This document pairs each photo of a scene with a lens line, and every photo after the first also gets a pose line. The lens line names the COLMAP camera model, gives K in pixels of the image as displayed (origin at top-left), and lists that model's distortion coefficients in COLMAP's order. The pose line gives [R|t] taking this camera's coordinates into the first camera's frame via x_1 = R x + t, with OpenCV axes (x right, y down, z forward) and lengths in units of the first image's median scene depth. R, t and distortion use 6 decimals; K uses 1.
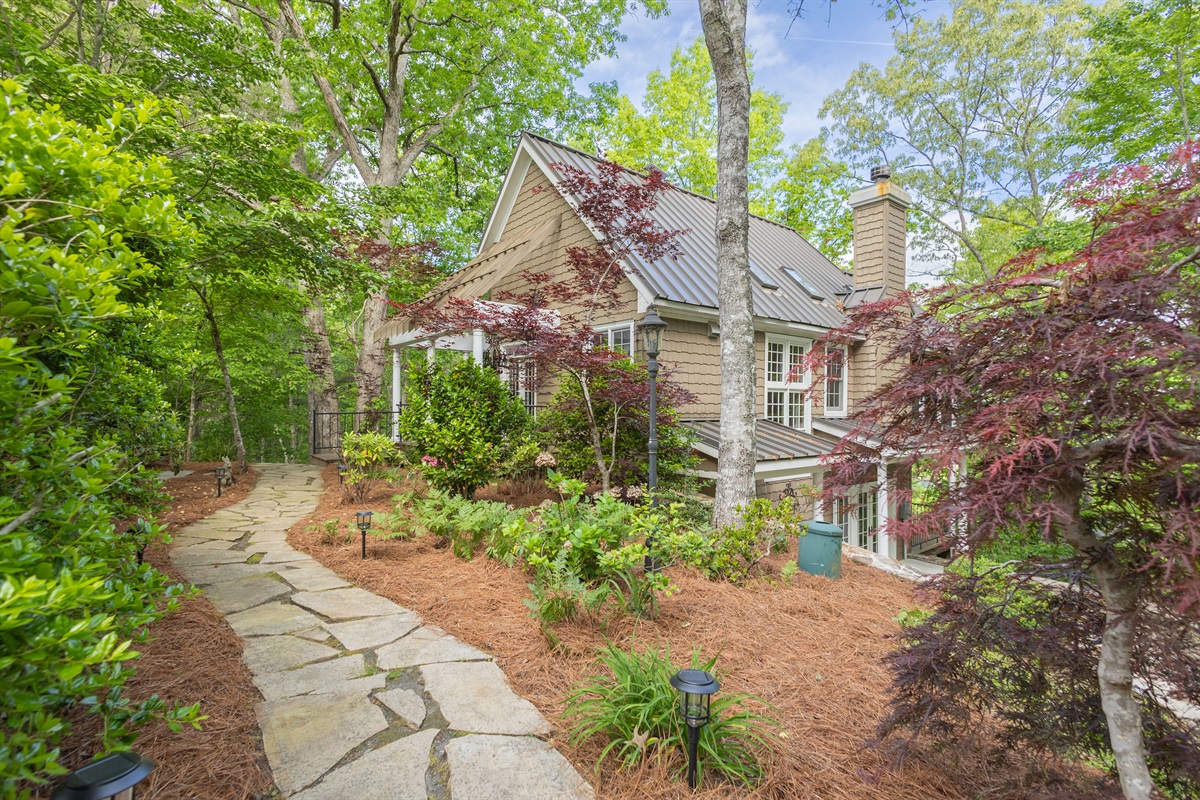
lens RADIAL K [[550.8, 0, 600.3], [0, 550.8, 401.9], [0, 0, 1]] dist [-0.000969, 0.000185]
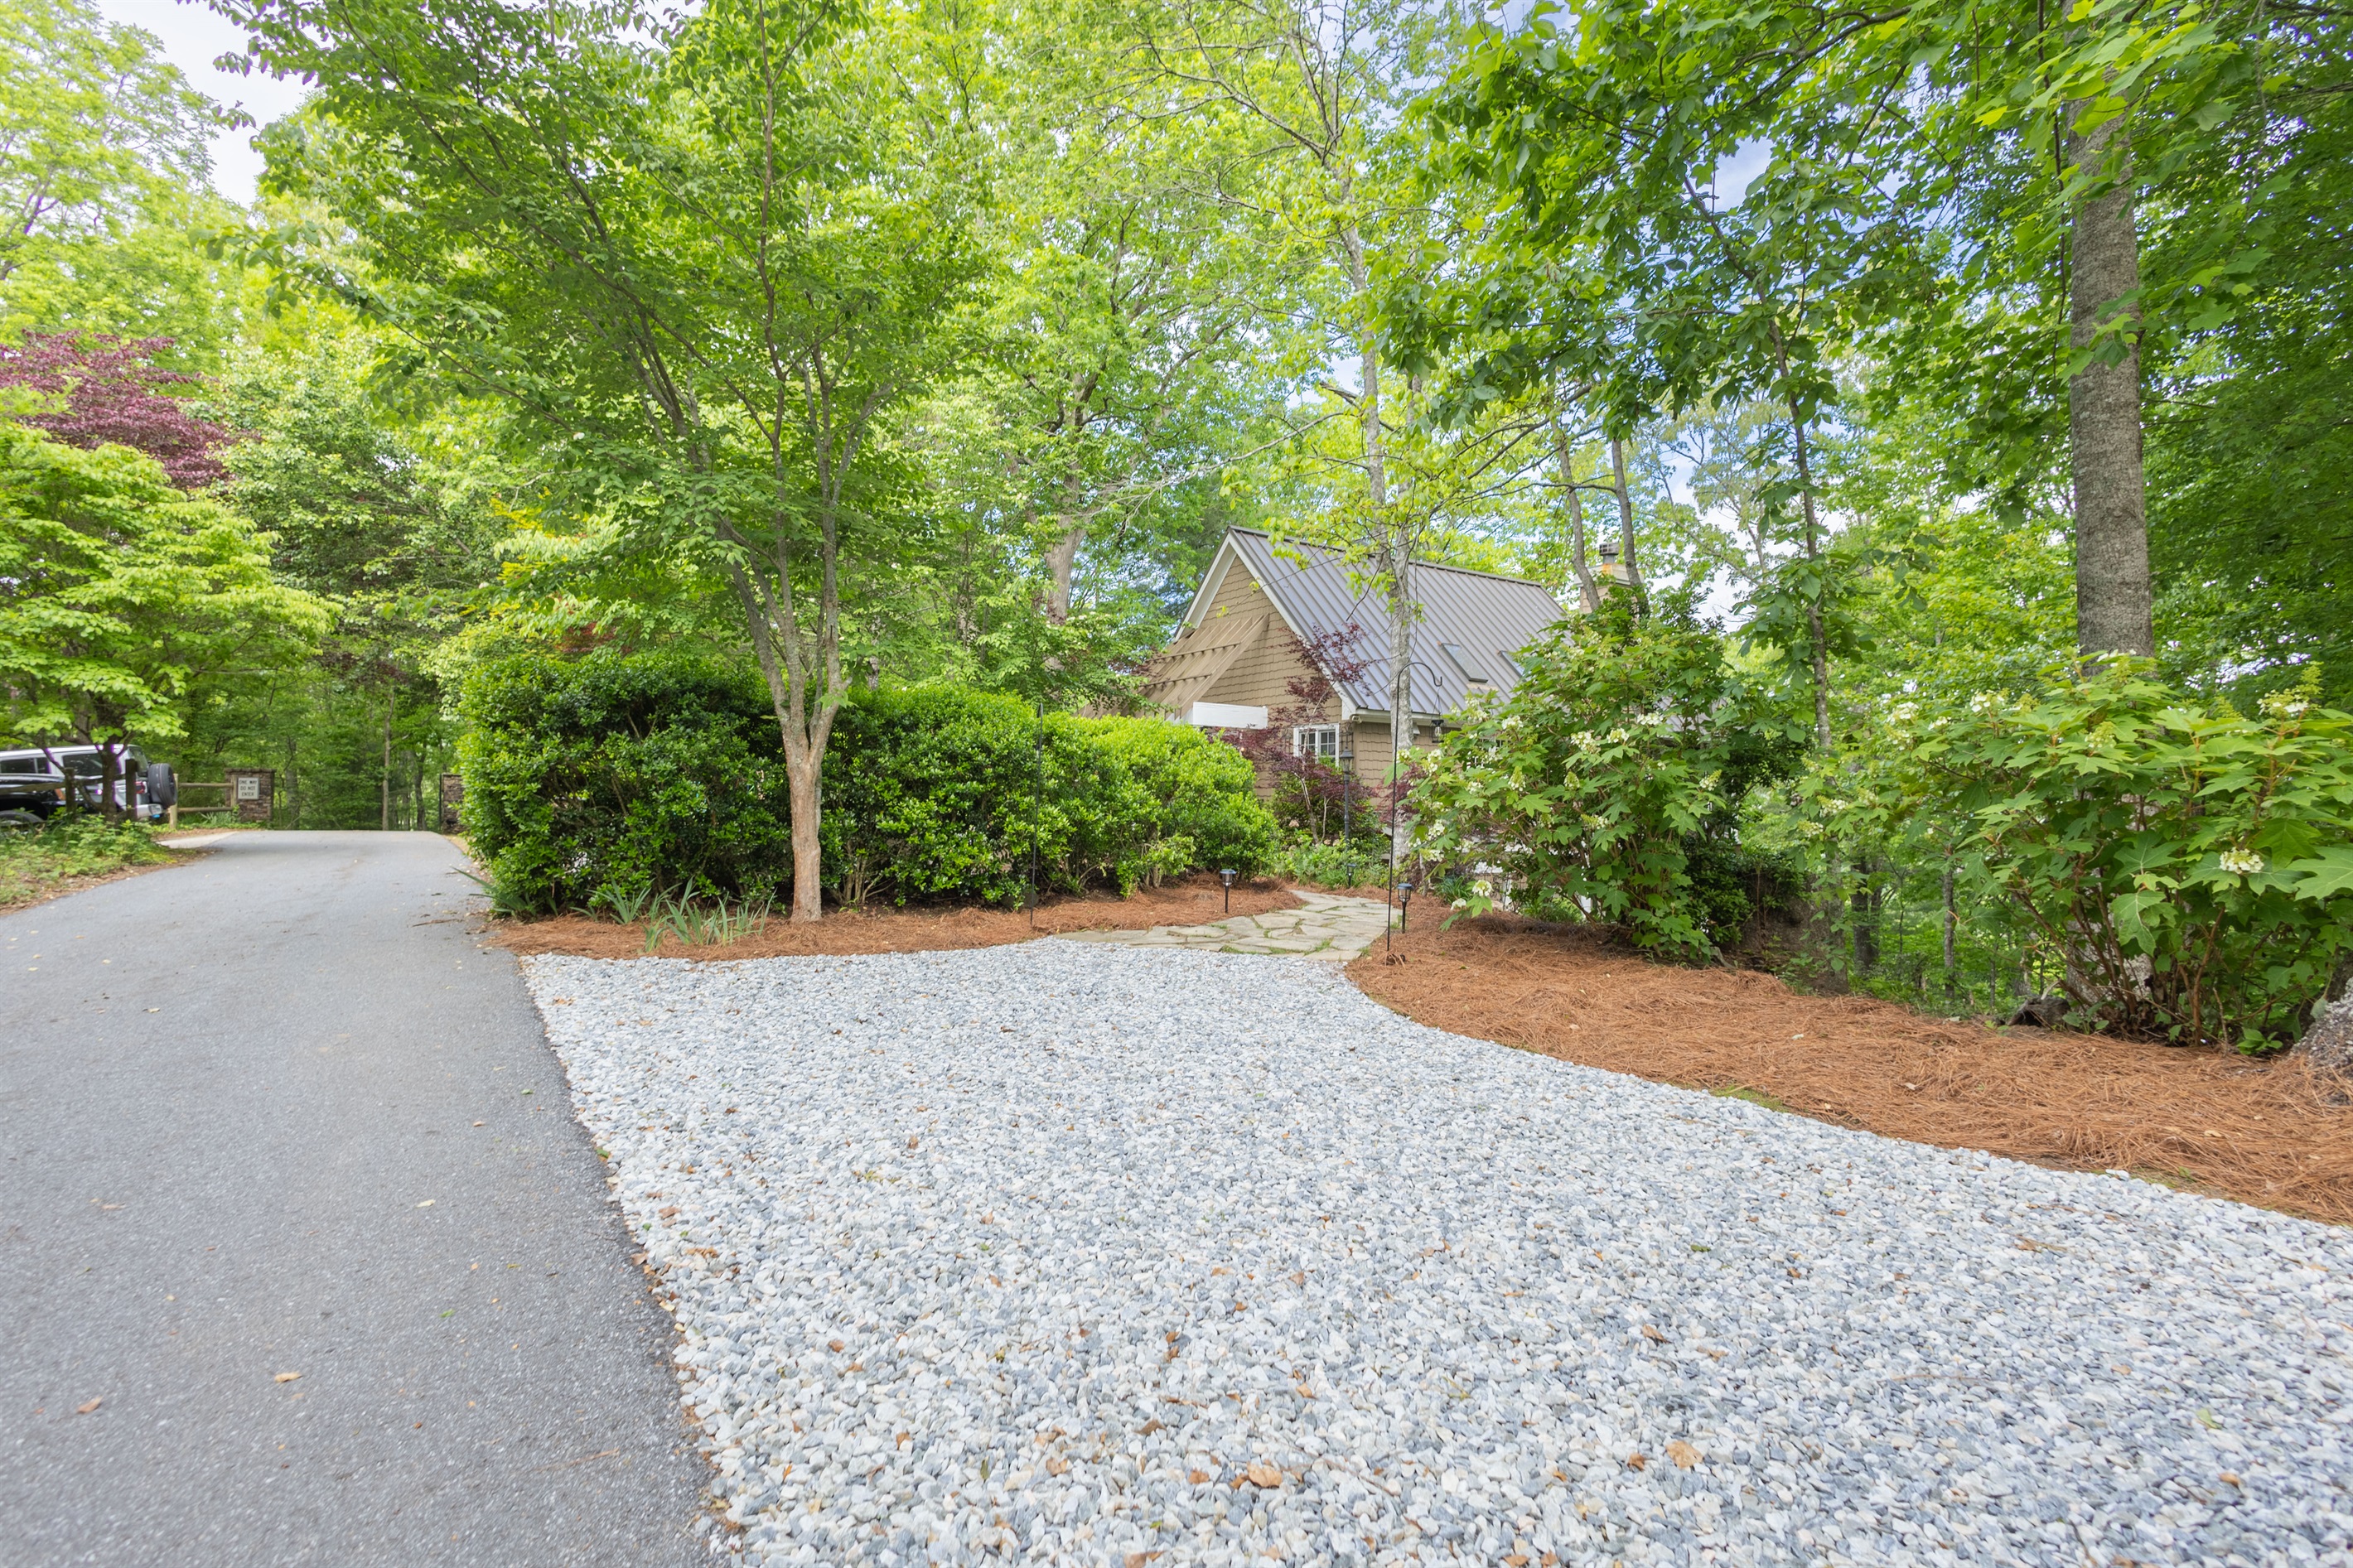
lens RADIAL K [[1079.8, 0, 1173.8], [0, 1079.8, 789.4], [0, 0, 1]] dist [-0.000969, 0.000185]
pose [[0.994533, -0.002130, -0.104401, -0.045218], [0.001980, 0.999997, -0.001545, -0.012272], [0.104404, 0.001330, 0.994534, -1.247525]]
